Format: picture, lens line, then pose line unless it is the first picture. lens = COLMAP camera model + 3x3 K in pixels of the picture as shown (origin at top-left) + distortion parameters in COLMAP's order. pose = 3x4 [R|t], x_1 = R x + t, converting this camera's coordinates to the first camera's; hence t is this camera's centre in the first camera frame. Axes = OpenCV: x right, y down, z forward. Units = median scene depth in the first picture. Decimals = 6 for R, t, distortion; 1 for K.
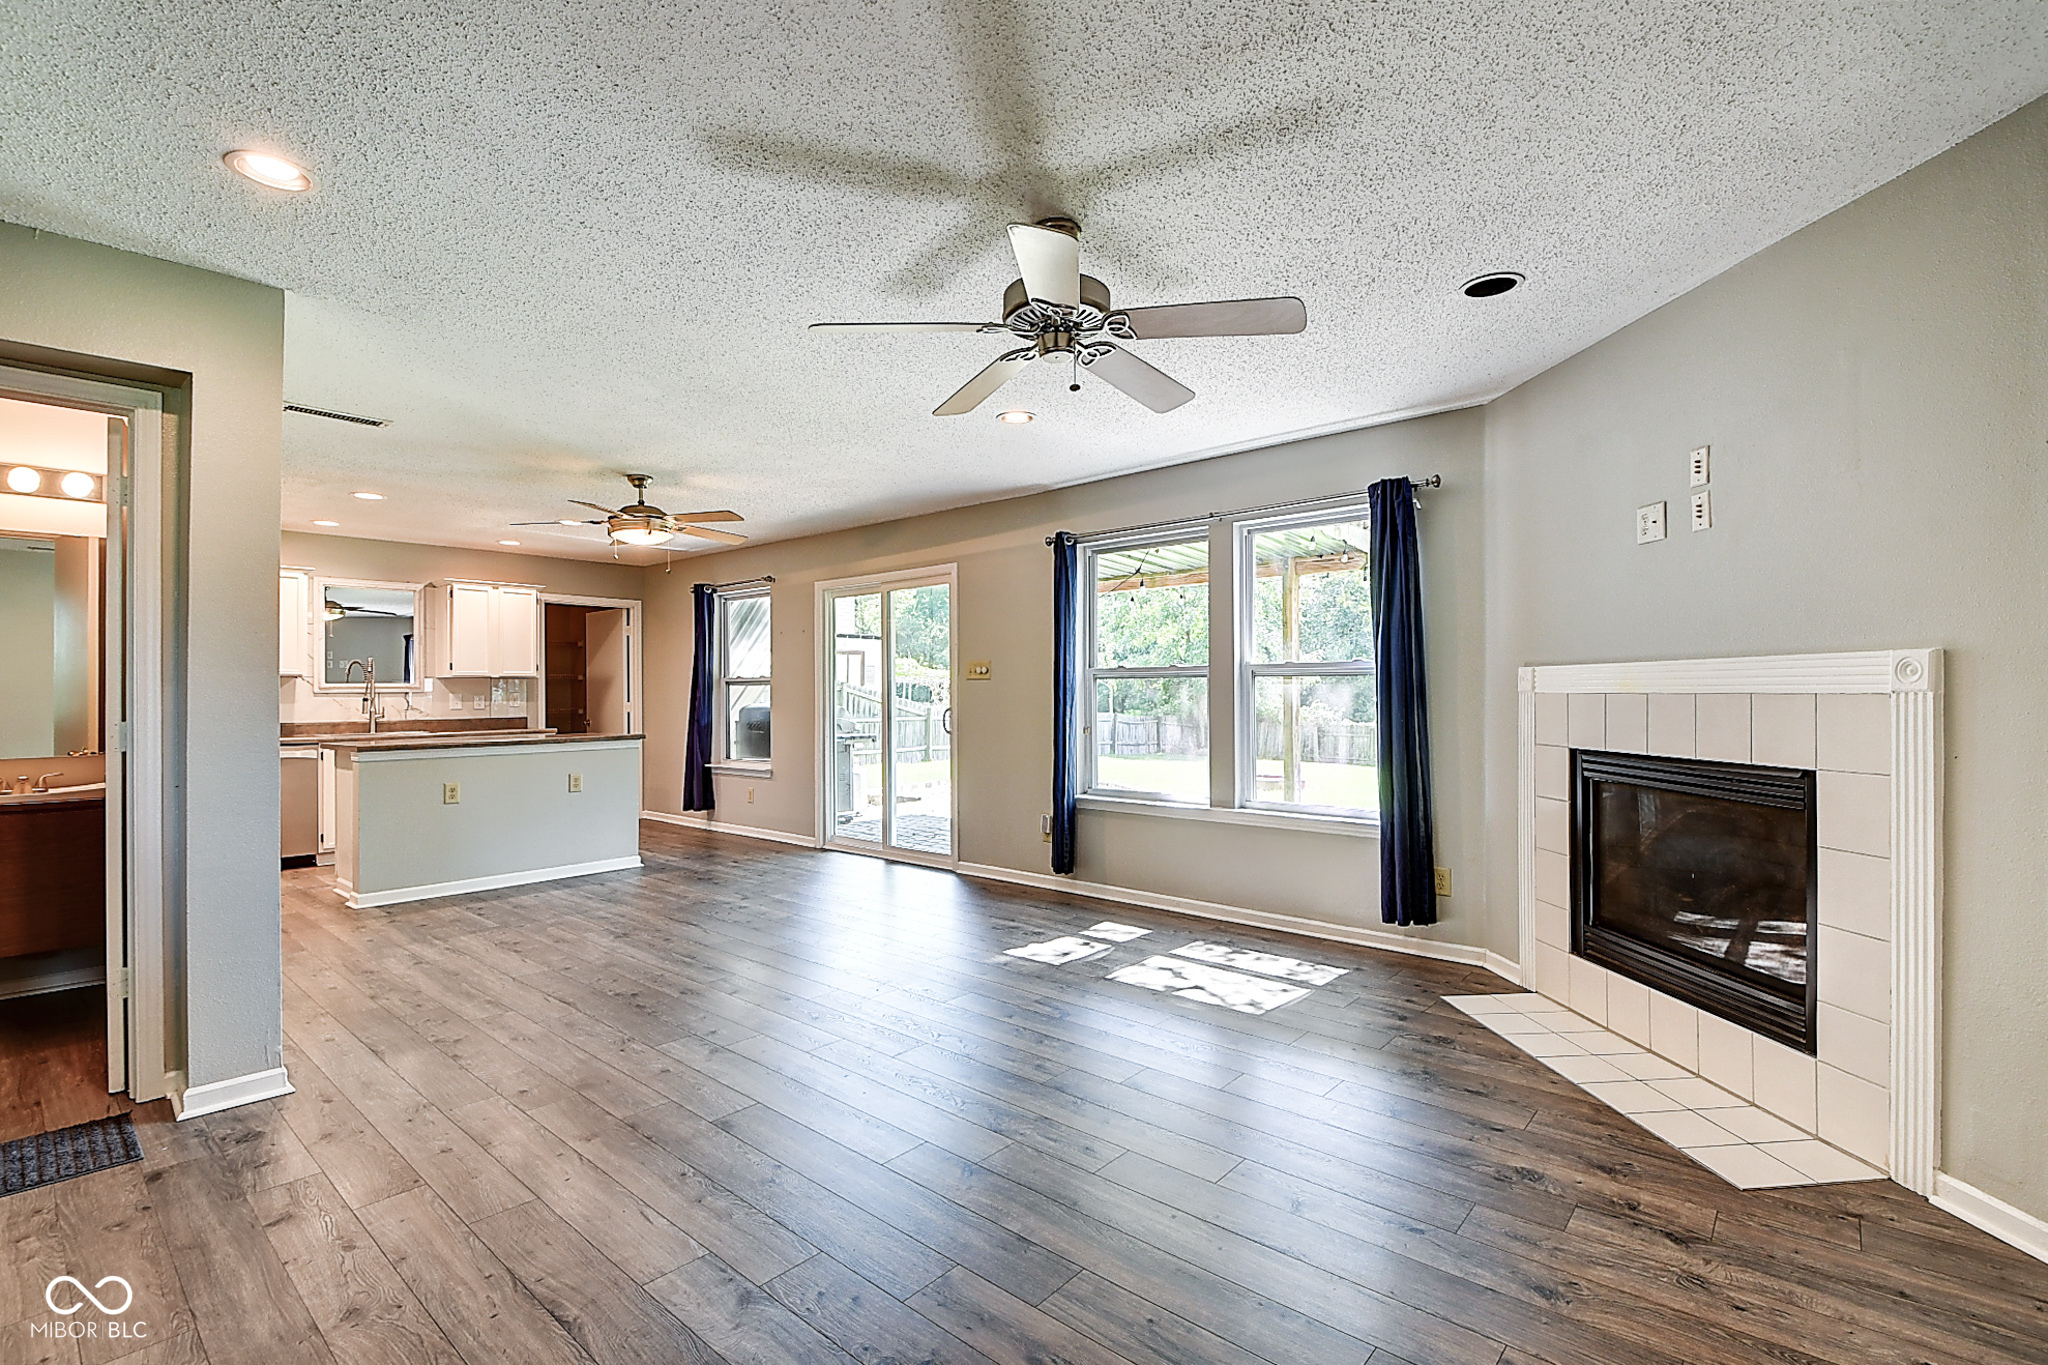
lens RADIAL K [[926.2, 0, 1046.5], [0, 926.2, 684.3], [0, 0, 1]] dist [0.029307, -0.031200]
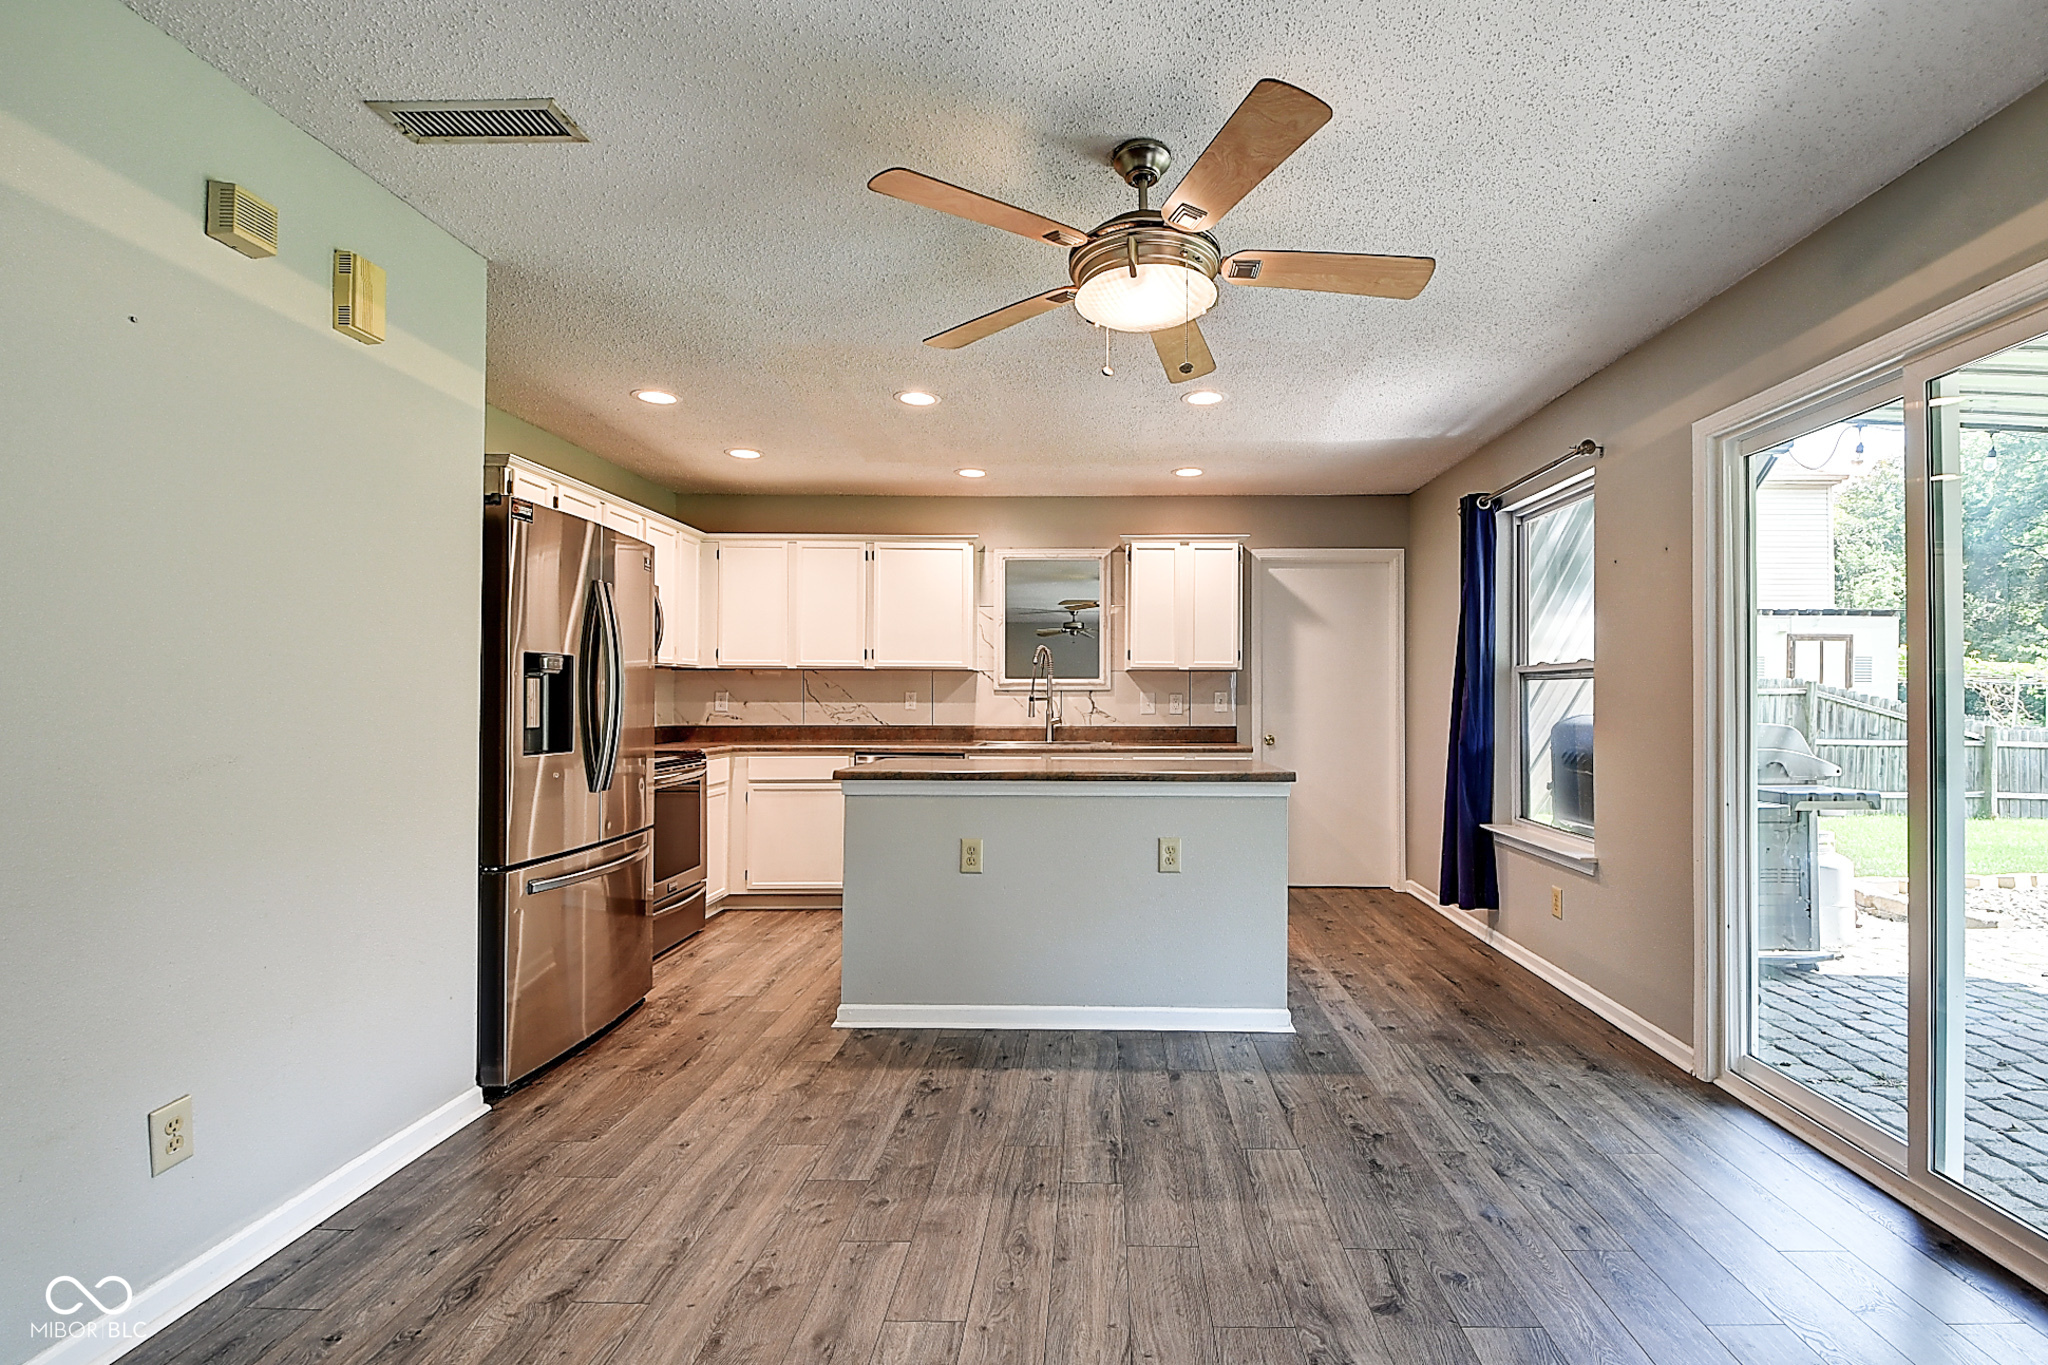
lens RADIAL K [[930.1, 0, 1084.6], [0, 930.1, 683.9], [0, 0, 1]] dist [0.045671, -0.030689]
pose [[0.634084, -0.002694, -0.773260, -0.106365], [-0.001261, 0.999989, -0.004517, 0.007543], [0.773264, 0.003839, 0.634073, 0.566872]]
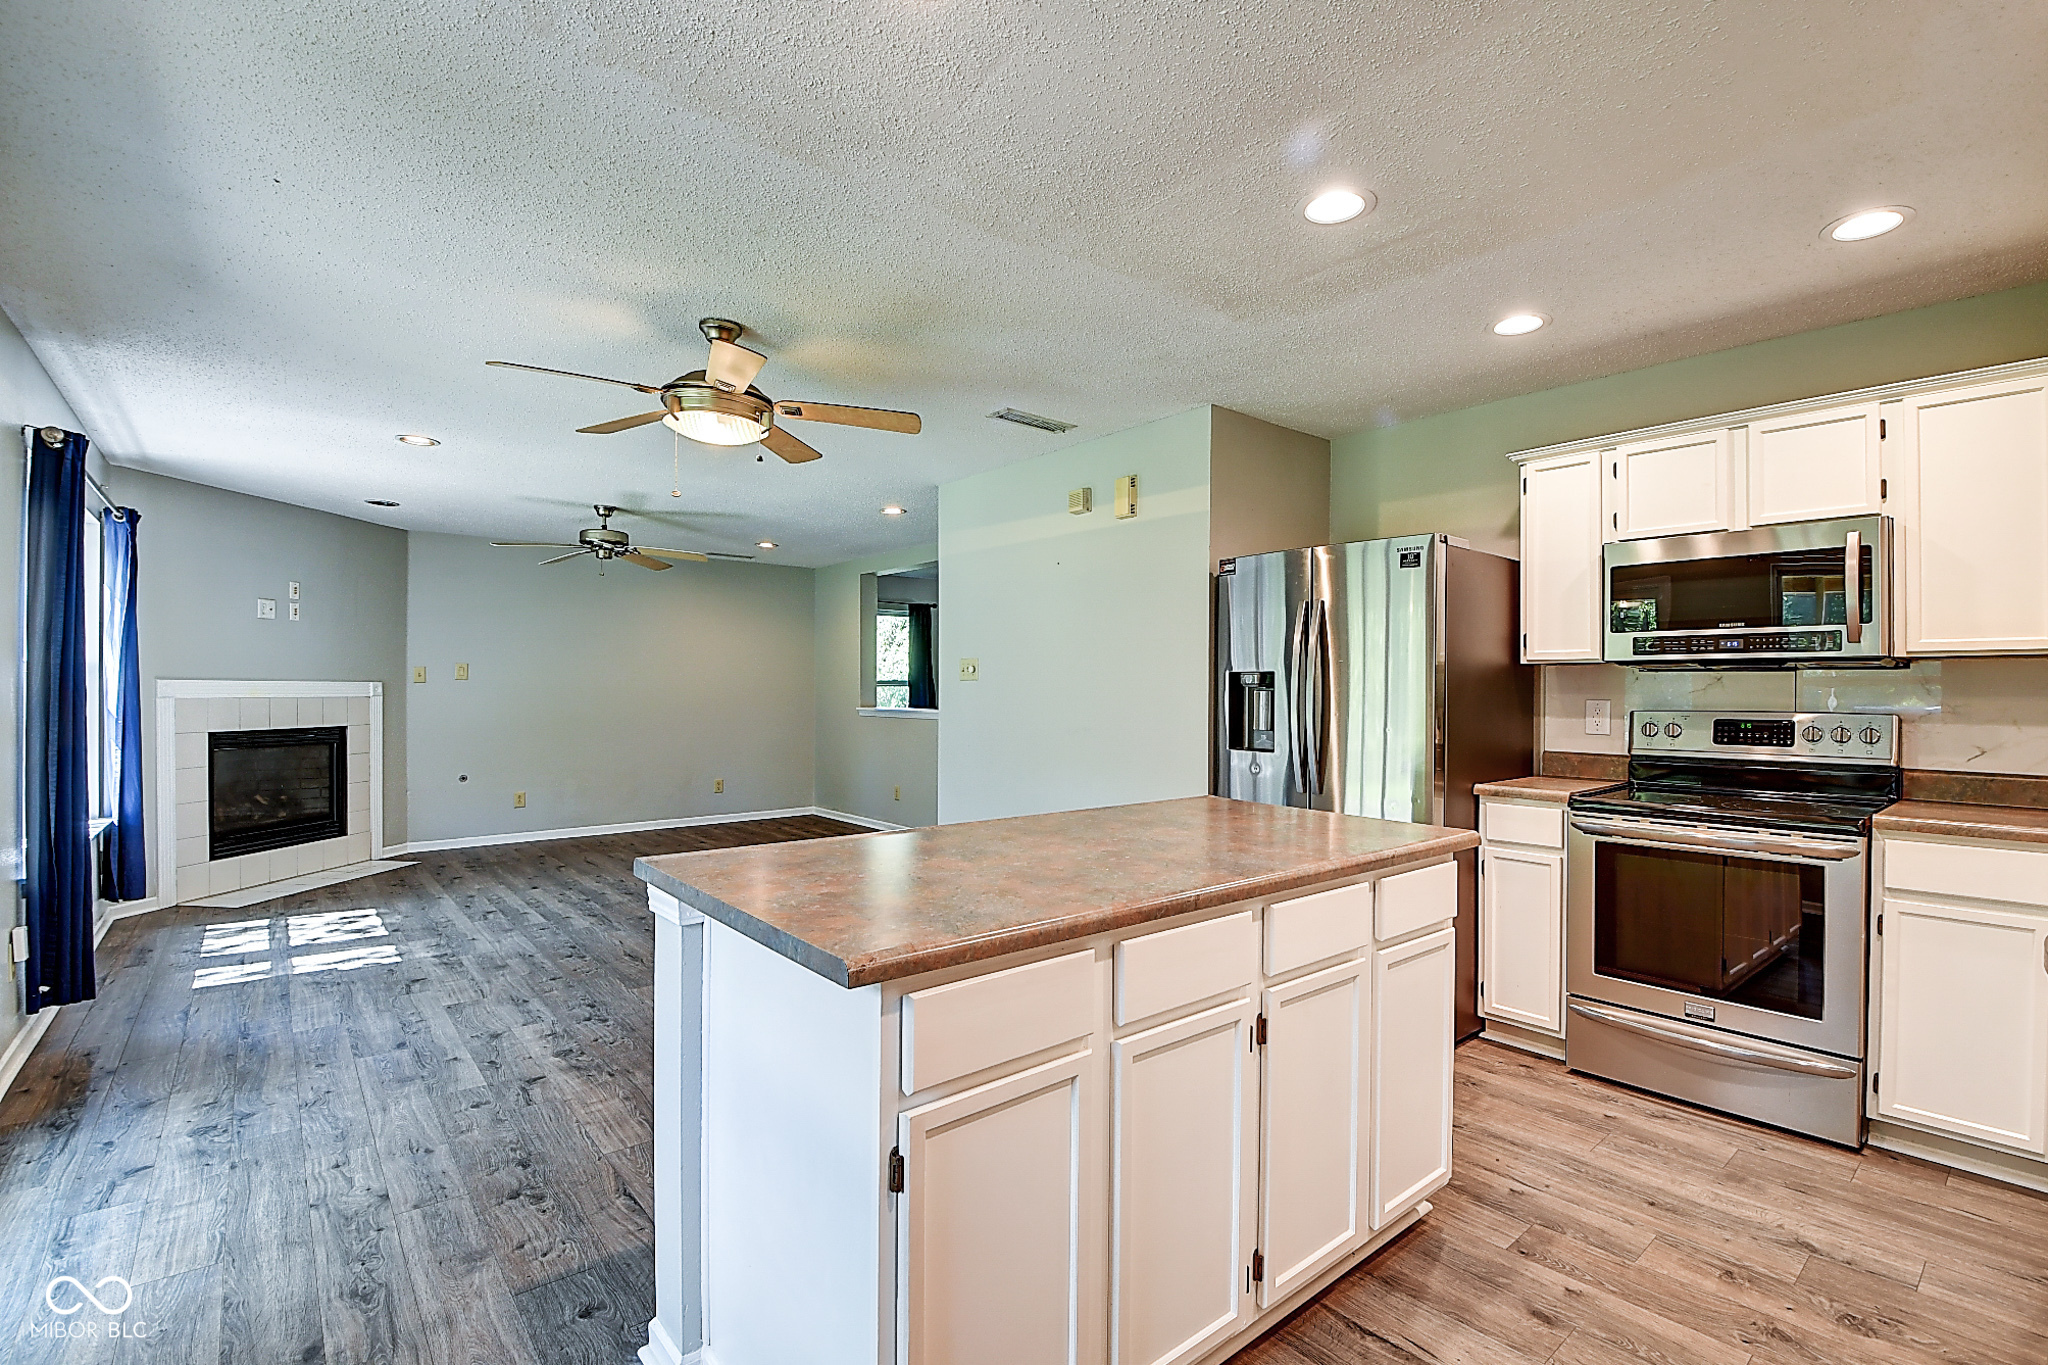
lens RADIAL K [[922.8, 0, 1056.1], [0, 922.8, 687.7], [0, 0, 1]] dist [0.001836, -0.013309]
pose [[-0.988461, 0.003608, 0.151436, -0.571814], [0.001695, 0.999917, -0.012756, 0.007708], [-0.151469, -0.012352, -0.988385, 1.202741]]
